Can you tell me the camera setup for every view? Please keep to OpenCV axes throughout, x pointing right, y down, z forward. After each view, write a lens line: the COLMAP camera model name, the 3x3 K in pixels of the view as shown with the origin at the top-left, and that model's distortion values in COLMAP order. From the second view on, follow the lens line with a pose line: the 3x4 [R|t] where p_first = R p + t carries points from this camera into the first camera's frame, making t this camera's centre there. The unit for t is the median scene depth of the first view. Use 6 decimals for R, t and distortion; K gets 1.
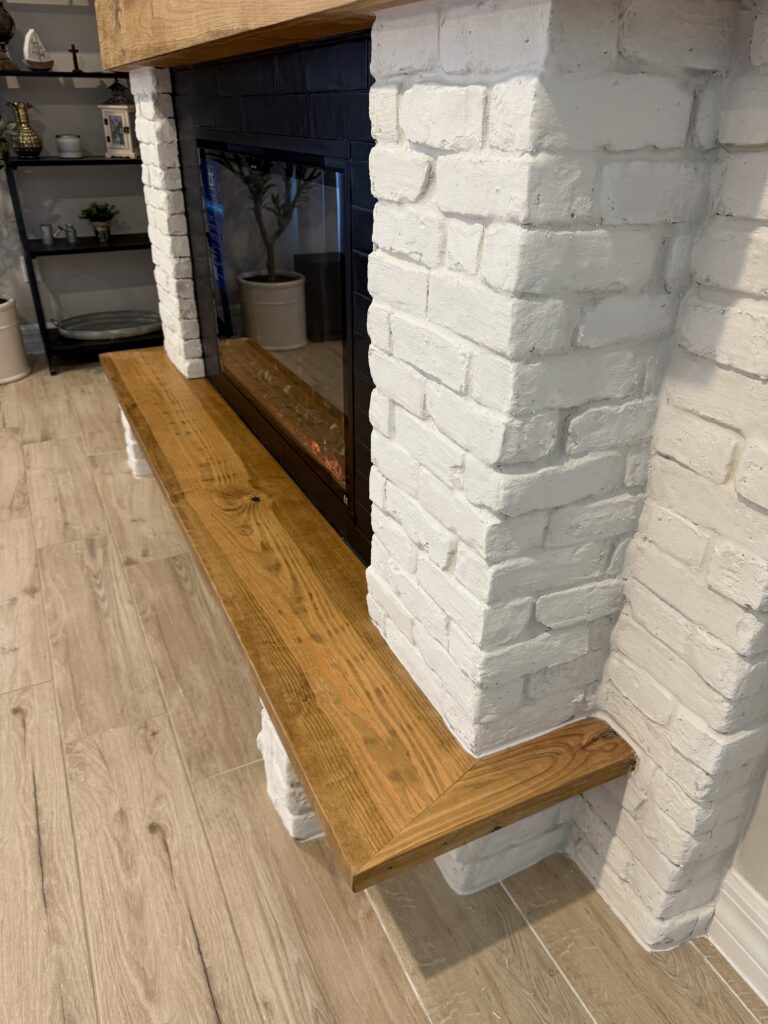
lens RADIAL K [[719.9, 0, 384.0], [0, 719.9, 512.0], [0, 0, 1]] dist [0.151937, -0.279410]
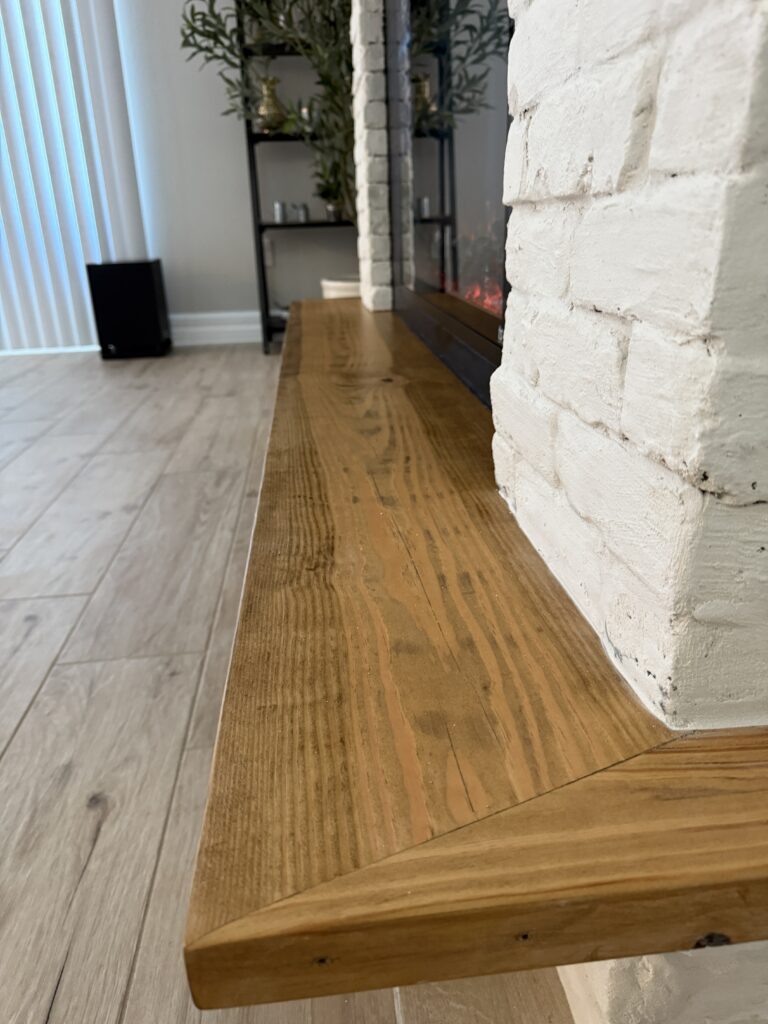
lens RADIAL K [[737.6, 0, 384.9], [0, 737.6, 492.4], [0, 0, 1]] dist [0.067439, -0.114413]
pose [[0.939706, 0.087071, -0.330712, 0.084674], [-0.131518, 0.984685, -0.114453, 0.230172], [0.315682, 0.151046, 0.936766, 0.488371]]
